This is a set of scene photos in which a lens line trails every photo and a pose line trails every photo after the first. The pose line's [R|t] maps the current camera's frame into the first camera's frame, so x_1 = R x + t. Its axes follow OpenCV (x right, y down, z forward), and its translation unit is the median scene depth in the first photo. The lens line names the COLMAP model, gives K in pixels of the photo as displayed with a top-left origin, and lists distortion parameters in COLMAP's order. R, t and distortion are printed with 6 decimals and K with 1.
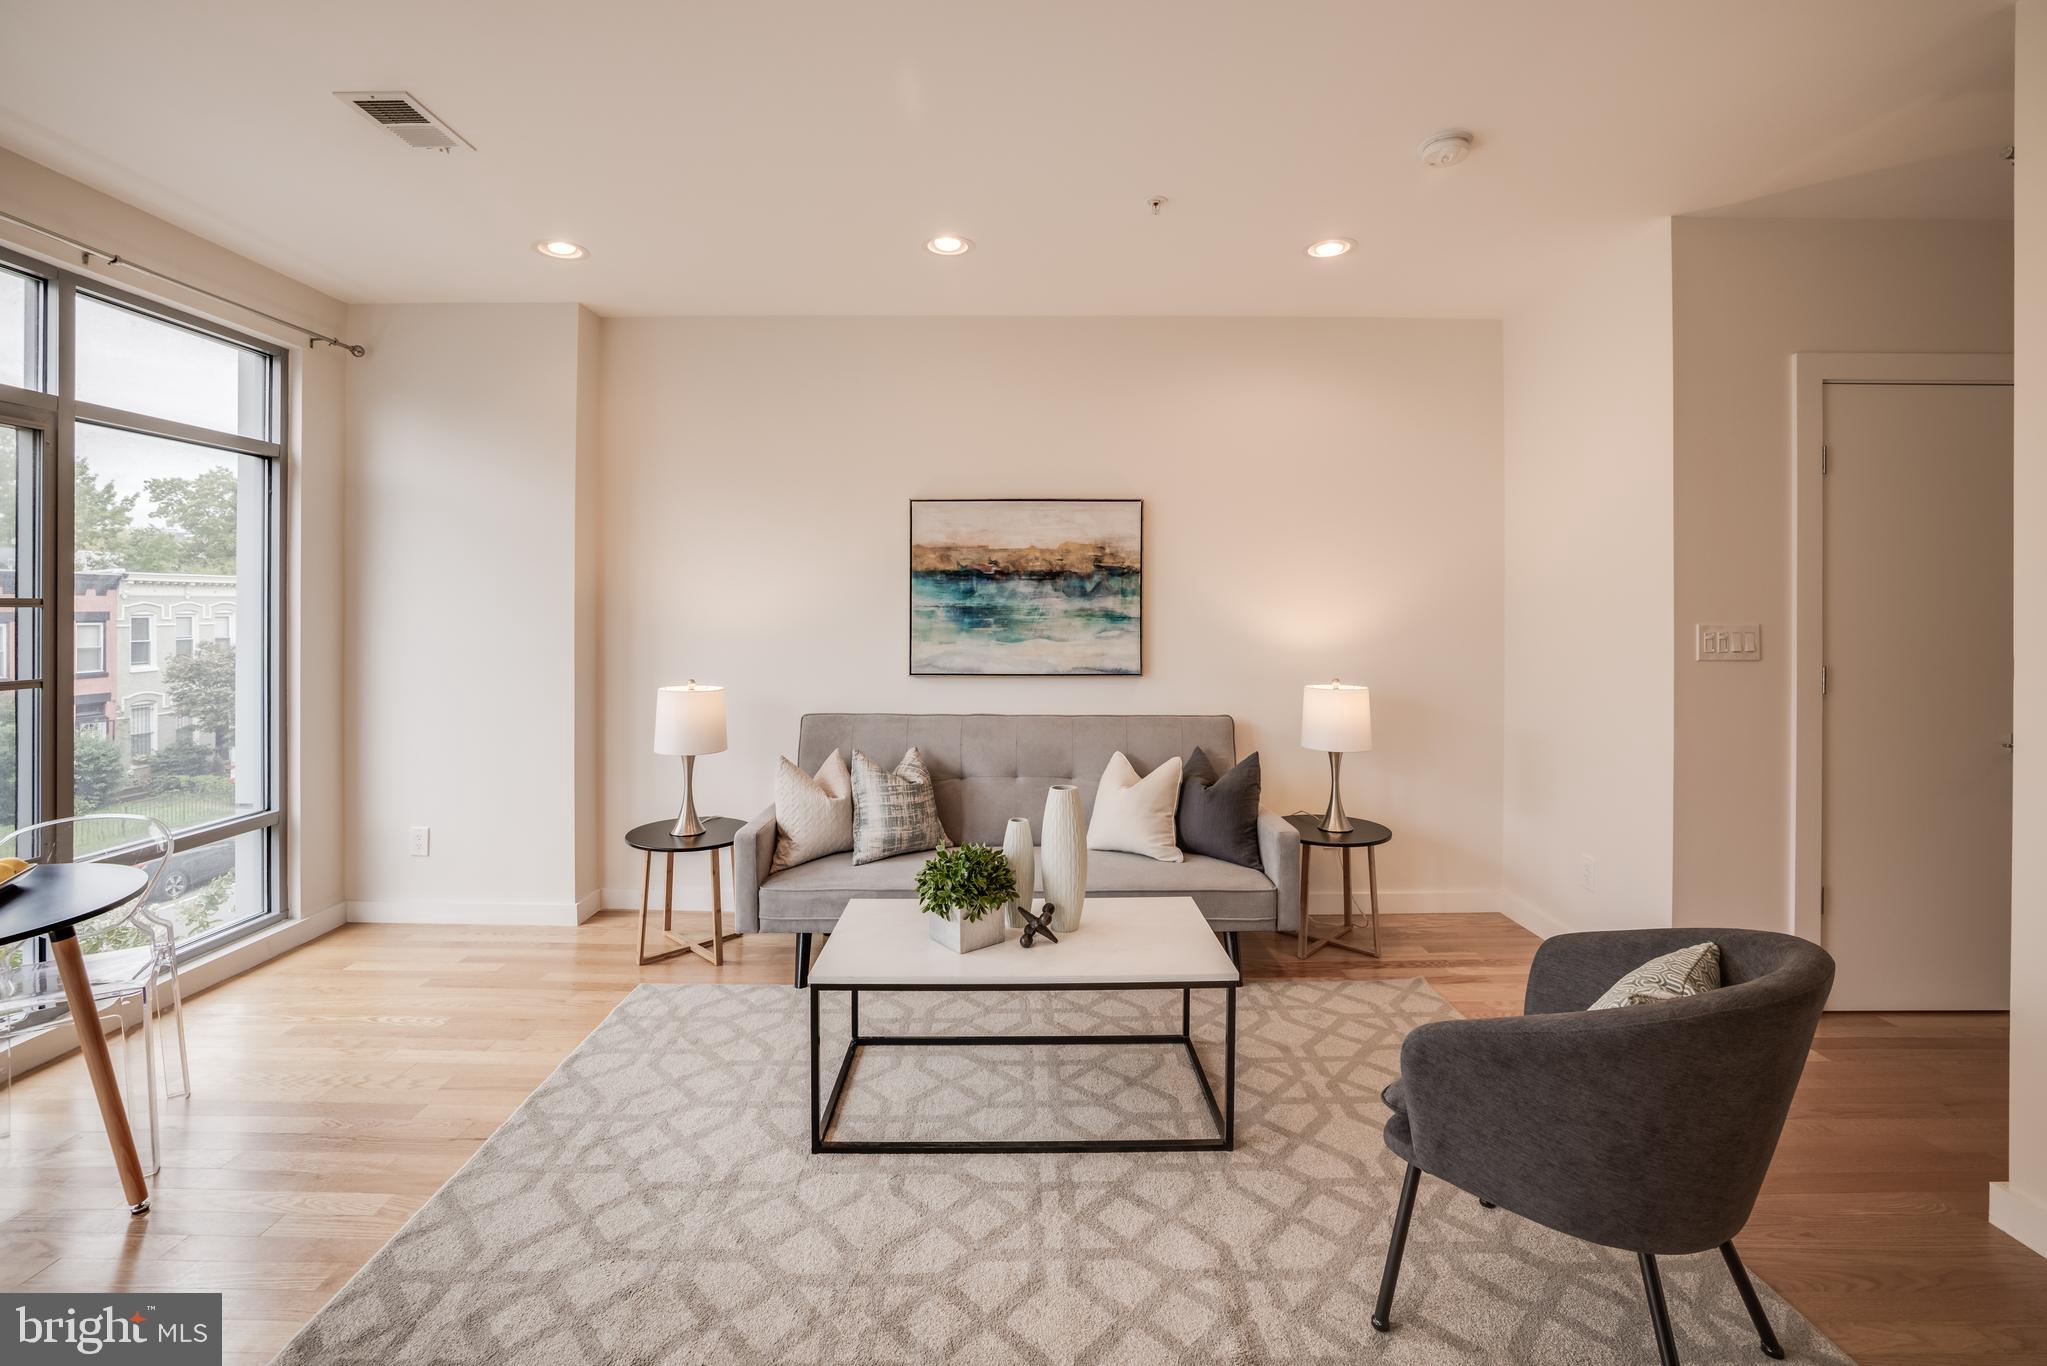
lens RADIAL K [[907.7, 0, 1021.4], [0, 907.7, 615.1], [0, 0, 1]] dist [-0.043454, 0.014706]
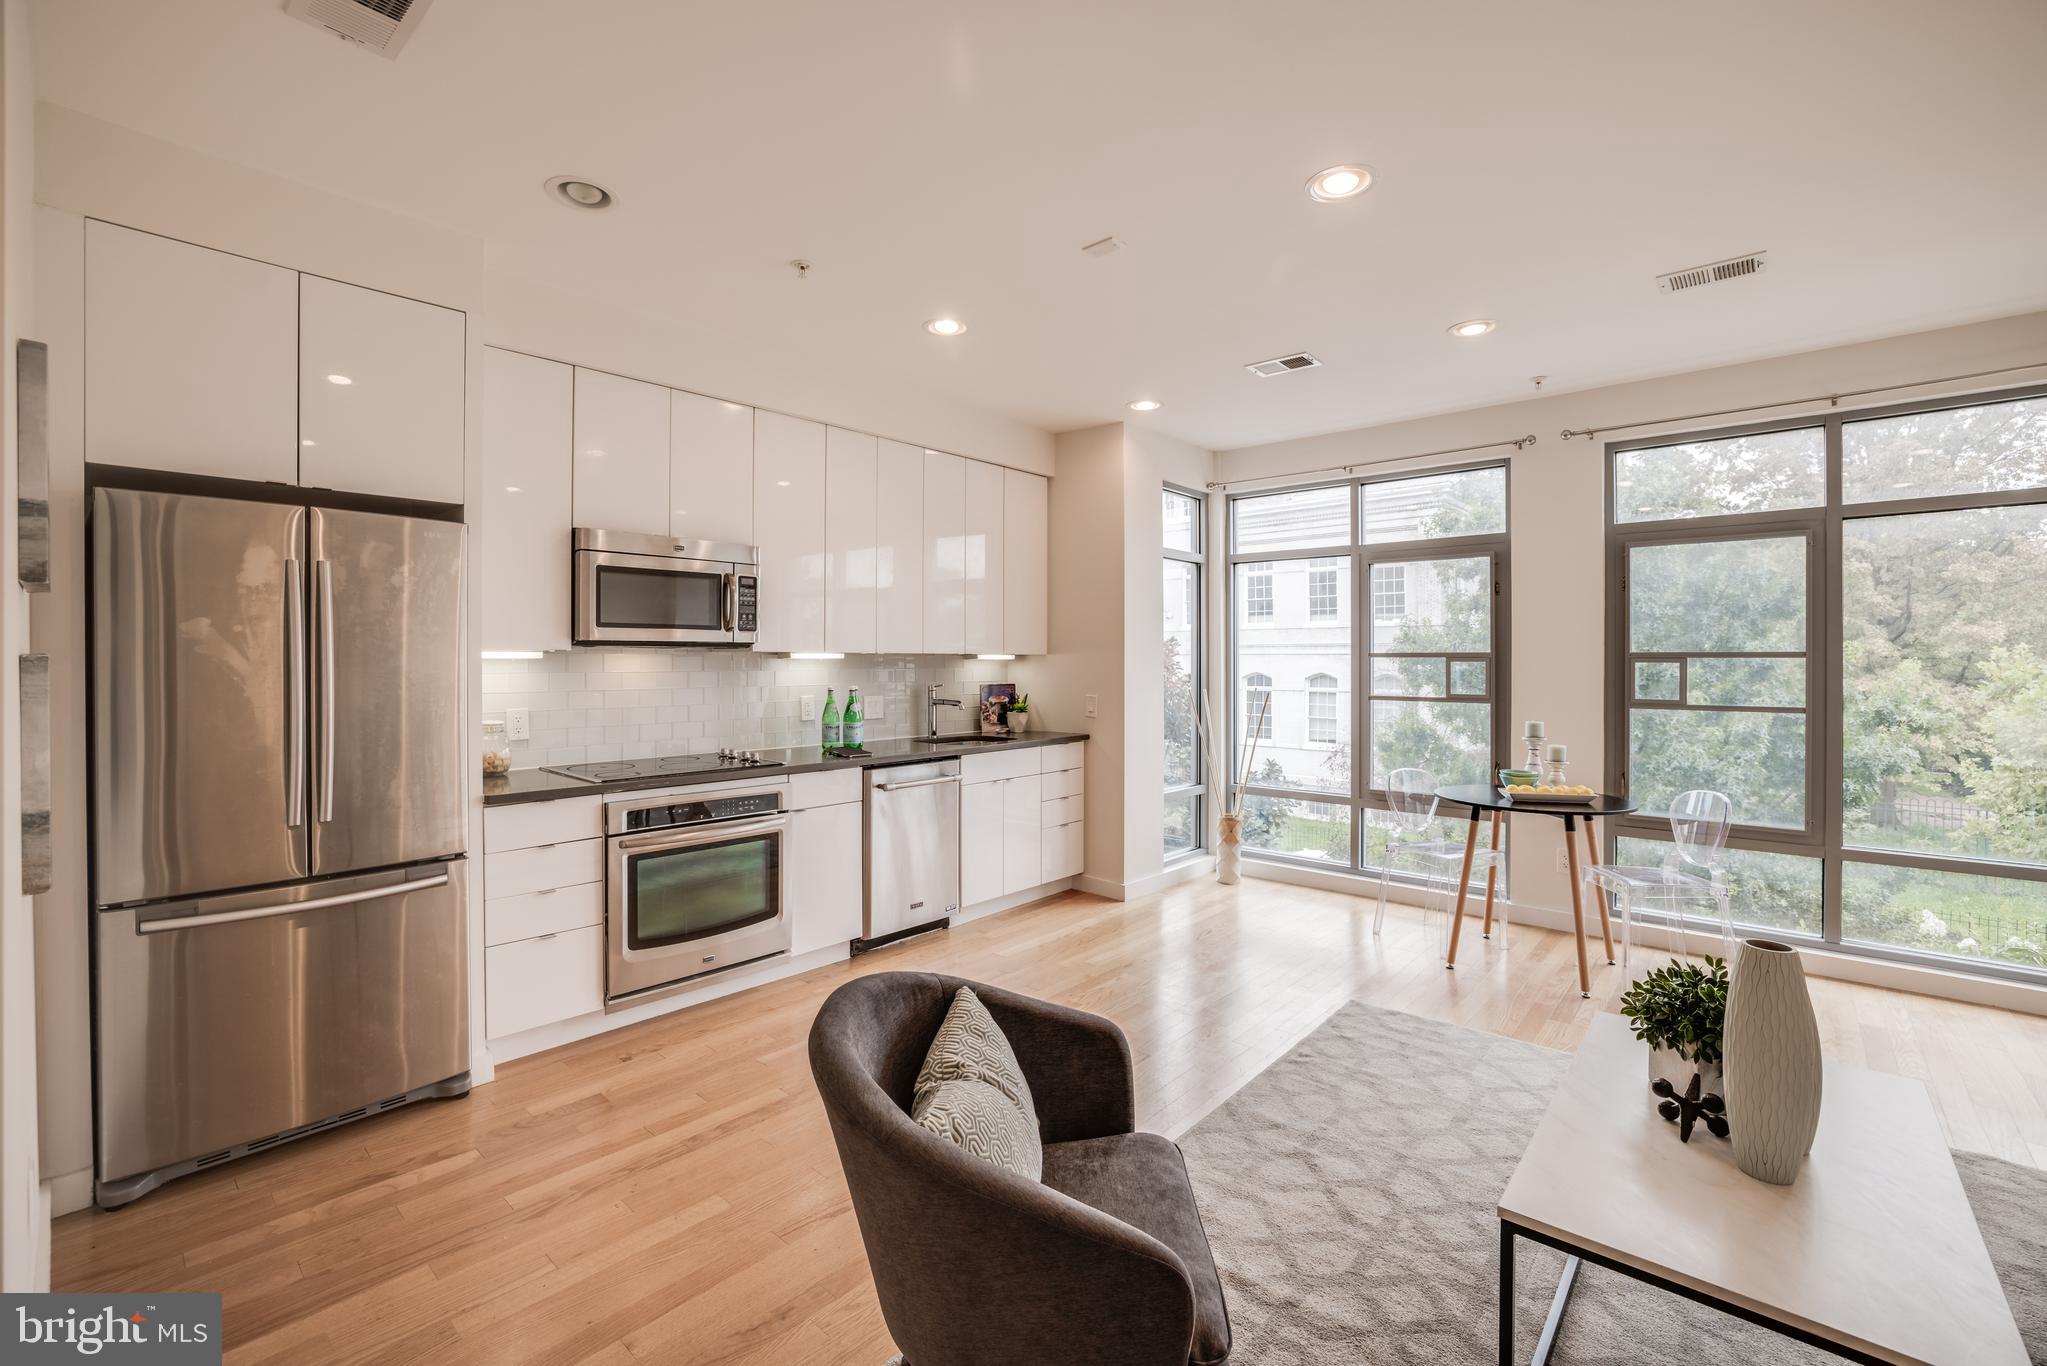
lens RADIAL K [[933.9, 0, 1020.2], [0, 933.9, 665.7], [0, 0, 1]] dist [0.000390, 0.000047]
pose [[-0.669074, 0.005196, -0.743177, 0.758677], [-0.004982, 0.999922, 0.011477, -0.005012], [0.743179, 0.011381, -0.668996, 0.915757]]
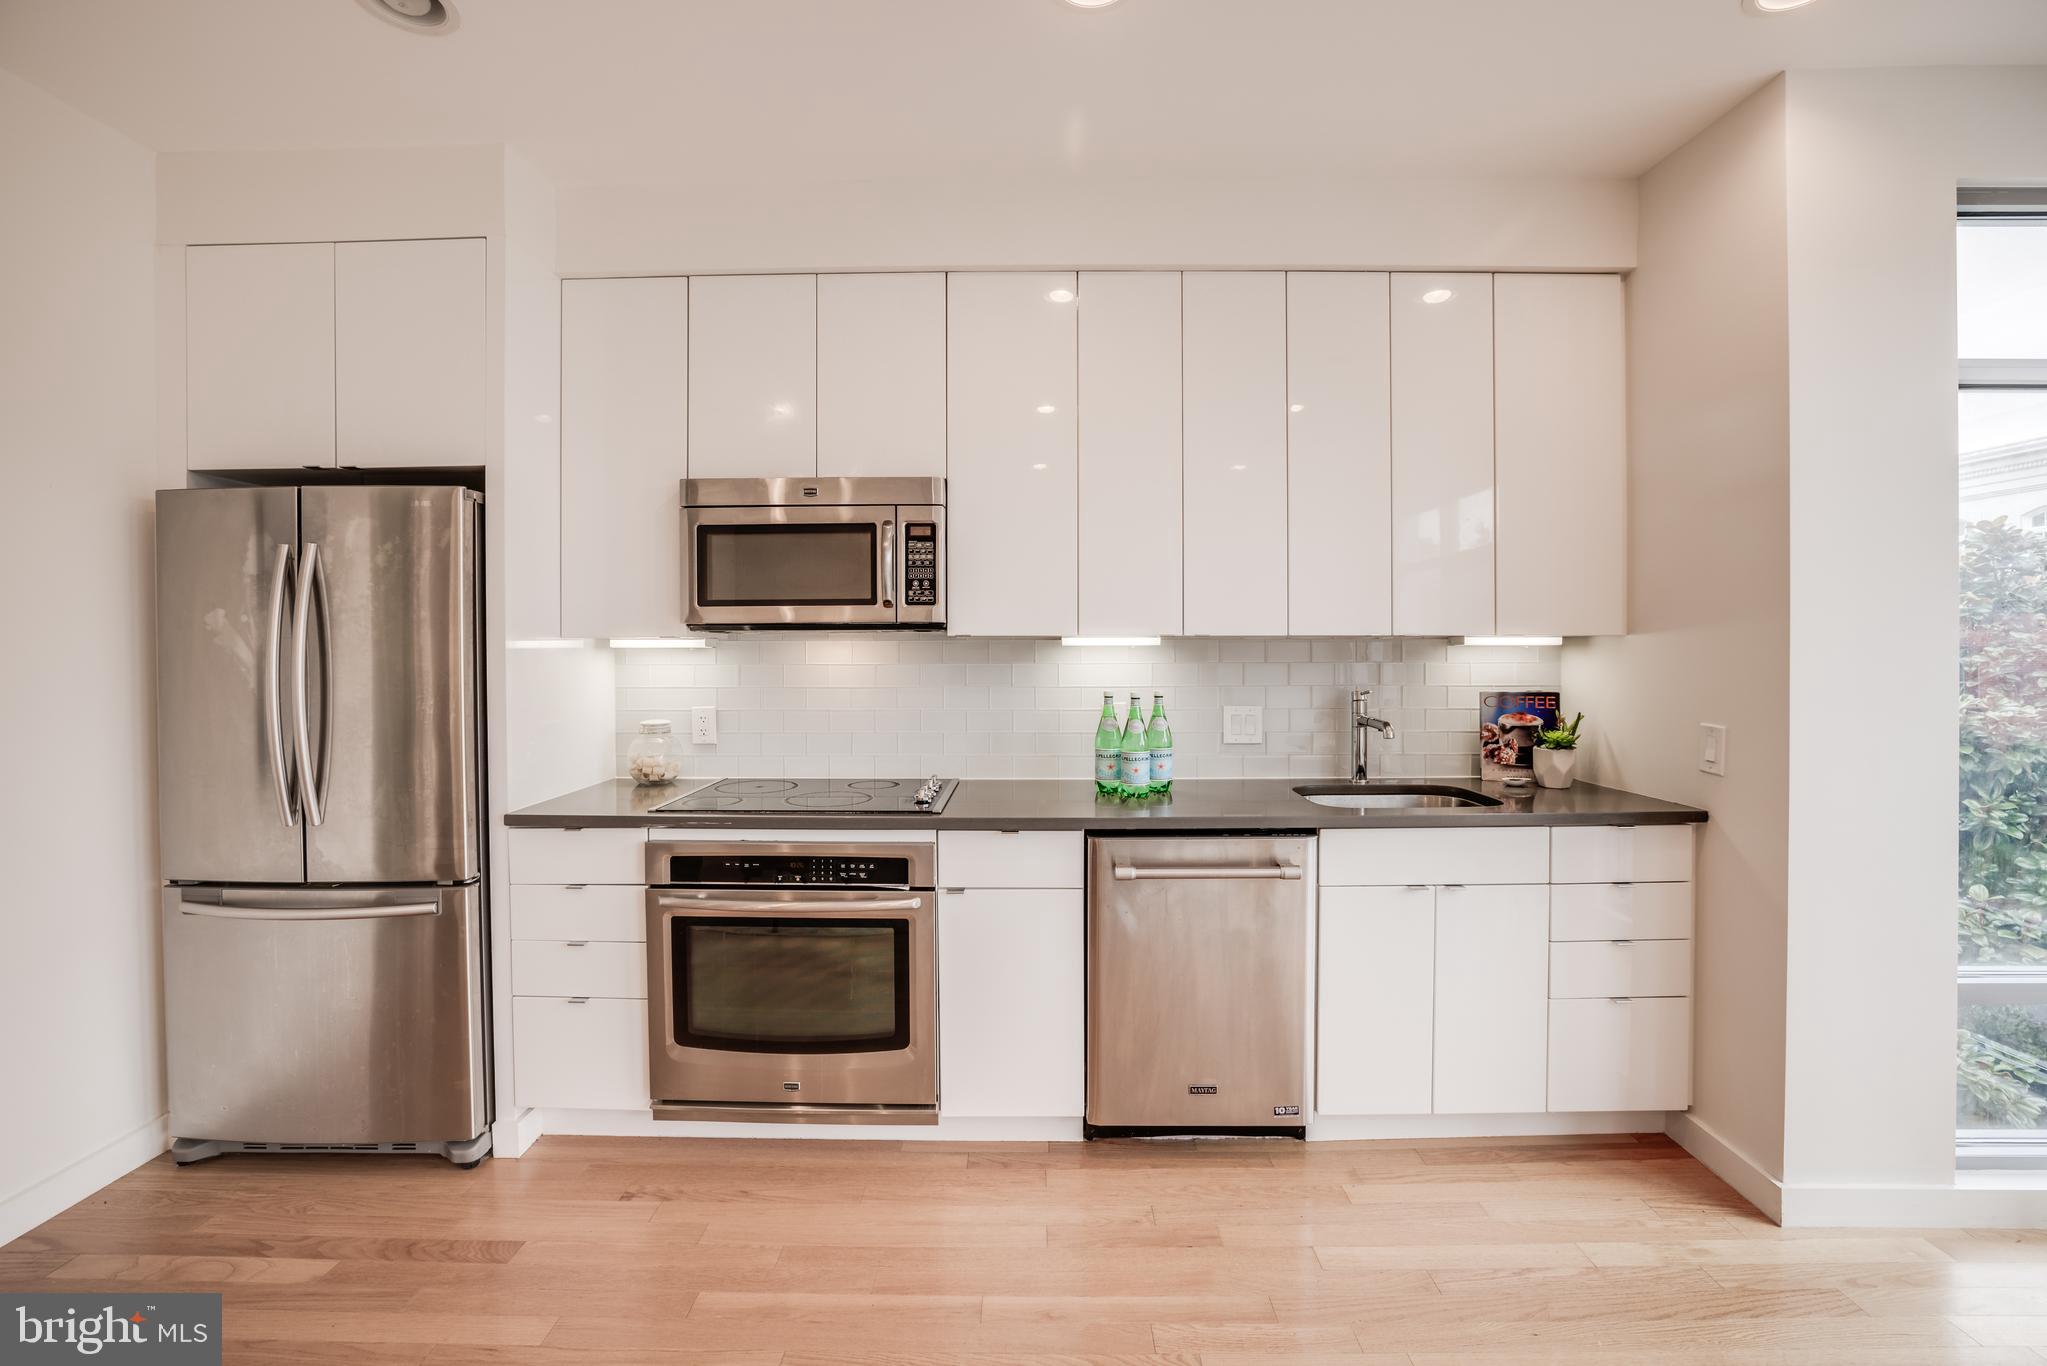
lens RADIAL K [[895.1, 0, 1019.2], [0, 895.1, 655.2], [0, 0, 1]] dist [-0.044412, 0.015919]
pose [[-0.999694, 0.003782, 0.024428, -0.070789], [0.004168, 0.999867, 0.015786, -0.002604], [-0.024365, 0.015883, -0.999577, 0.590492]]
